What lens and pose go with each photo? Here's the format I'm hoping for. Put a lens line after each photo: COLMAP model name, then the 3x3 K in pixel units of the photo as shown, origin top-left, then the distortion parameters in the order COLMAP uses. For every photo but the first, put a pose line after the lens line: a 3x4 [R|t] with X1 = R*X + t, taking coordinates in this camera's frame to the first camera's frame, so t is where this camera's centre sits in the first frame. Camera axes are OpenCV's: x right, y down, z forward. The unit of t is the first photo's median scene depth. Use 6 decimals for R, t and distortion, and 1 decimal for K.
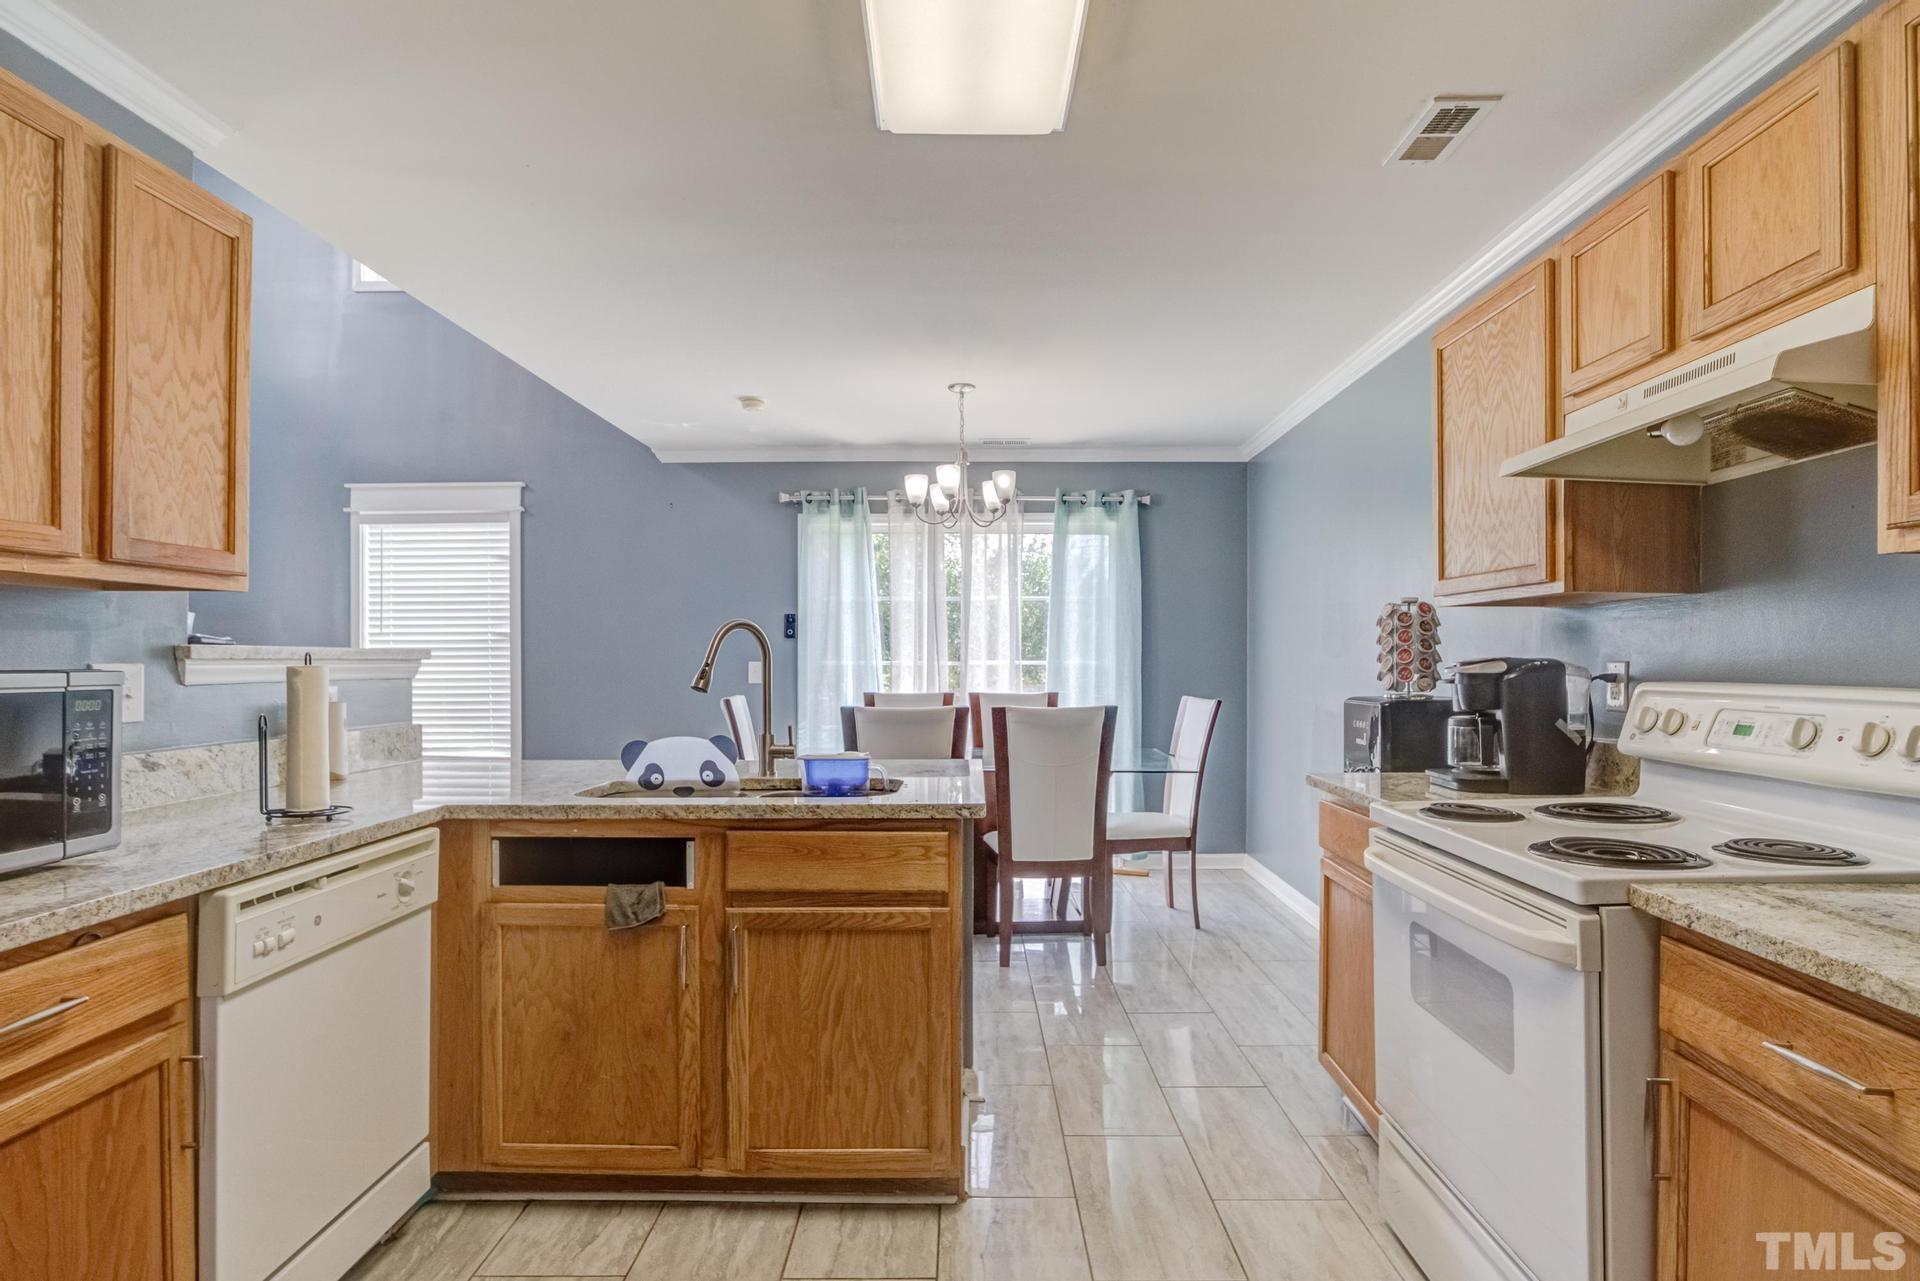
lens RADIAL K [[1027.6, 0, 960.0], [0, 1027.6, 640.5], [0, 0, 1]] dist [-0.029117, -0.000381]
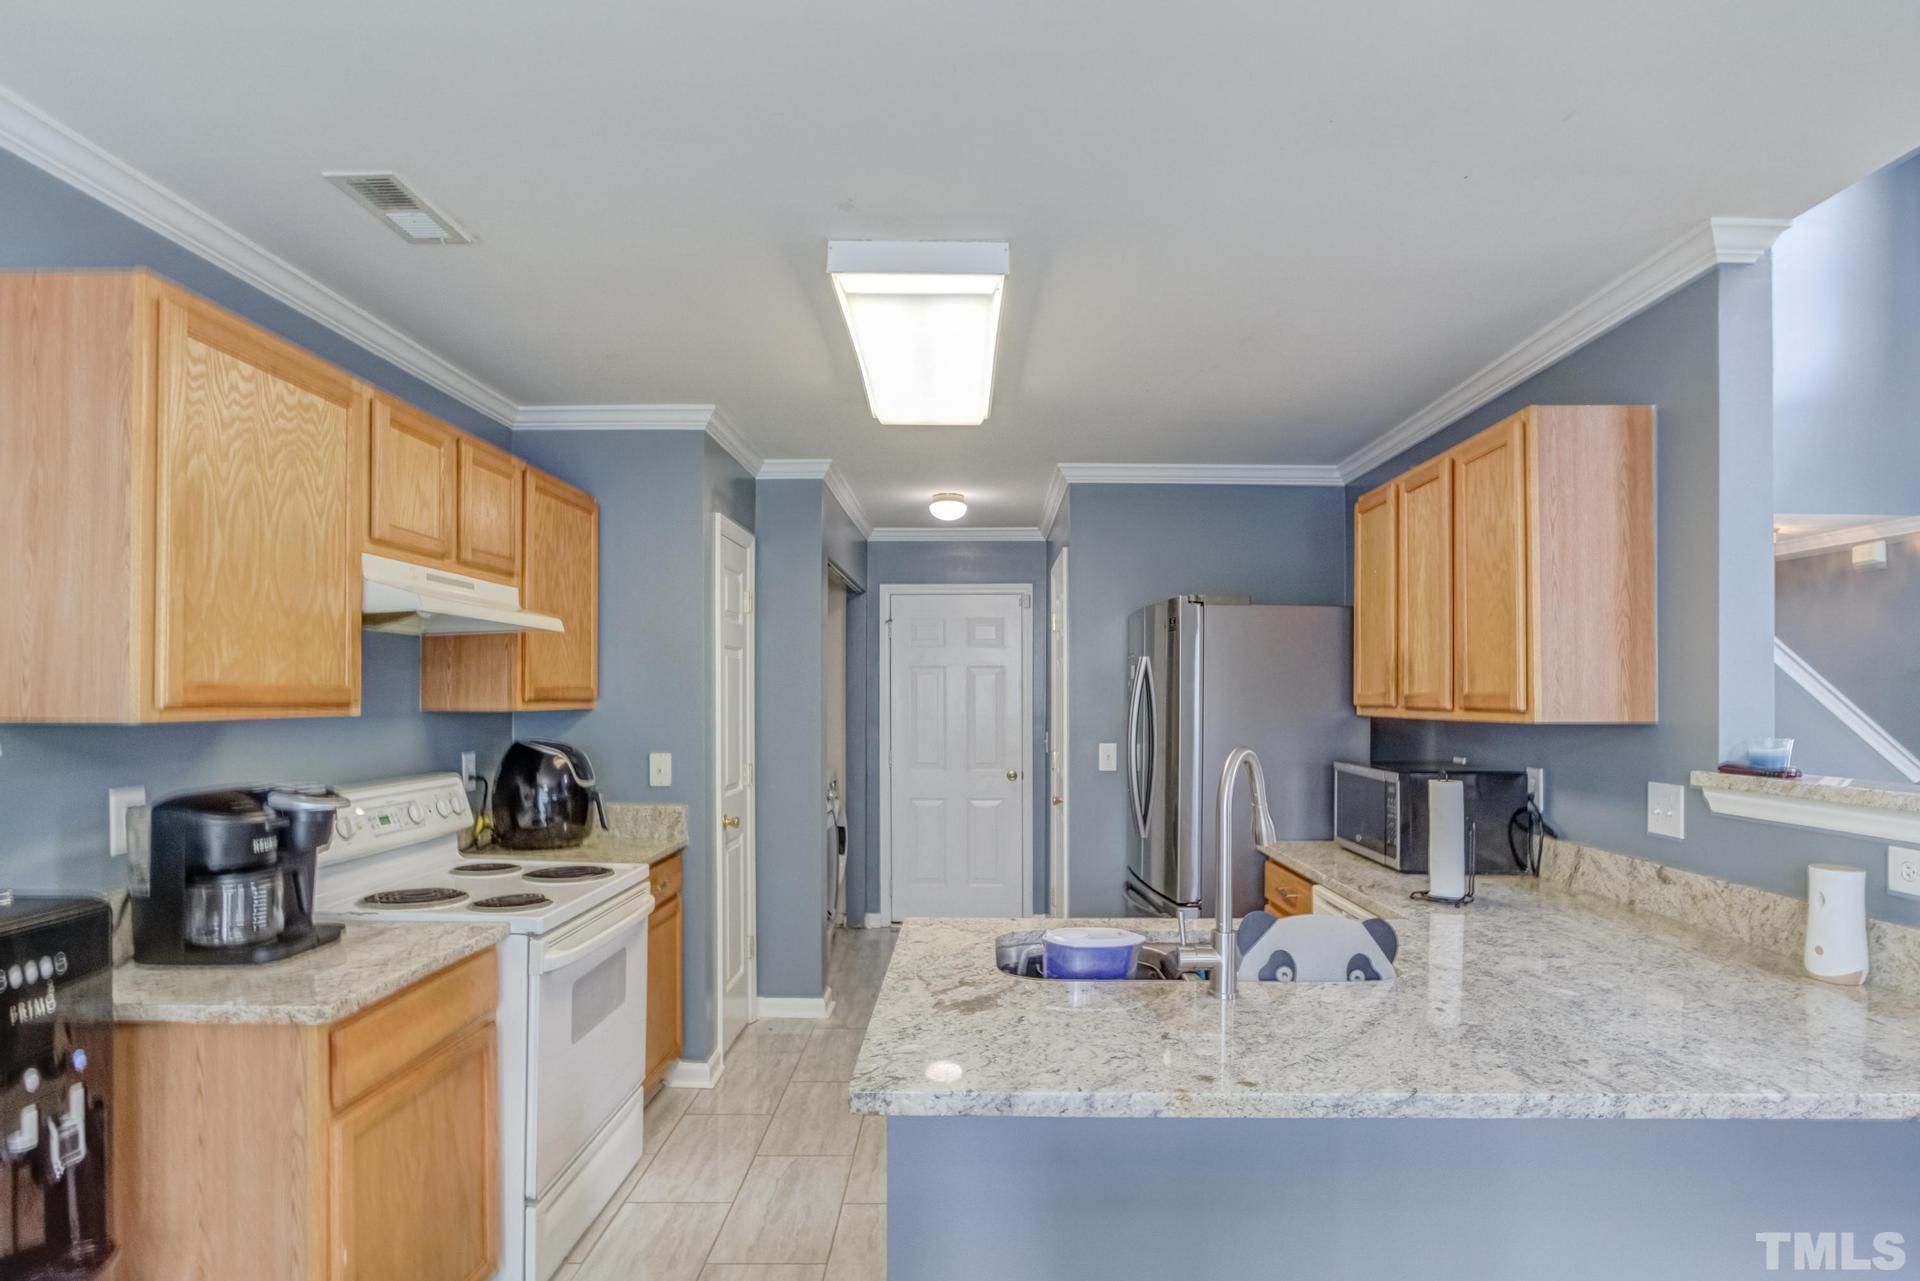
lens RADIAL K [[1027.6, 0, 960.0], [0, 1027.6, 640.5], [0, 0, 1]] dist [-0.029117, -0.000381]
pose [[-0.999989, -0.001661, -0.004420, -0.024957], [-0.001330, 0.997262, -0.073938, -0.049803], [0.004531, -0.073931, -0.997253, 2.014643]]
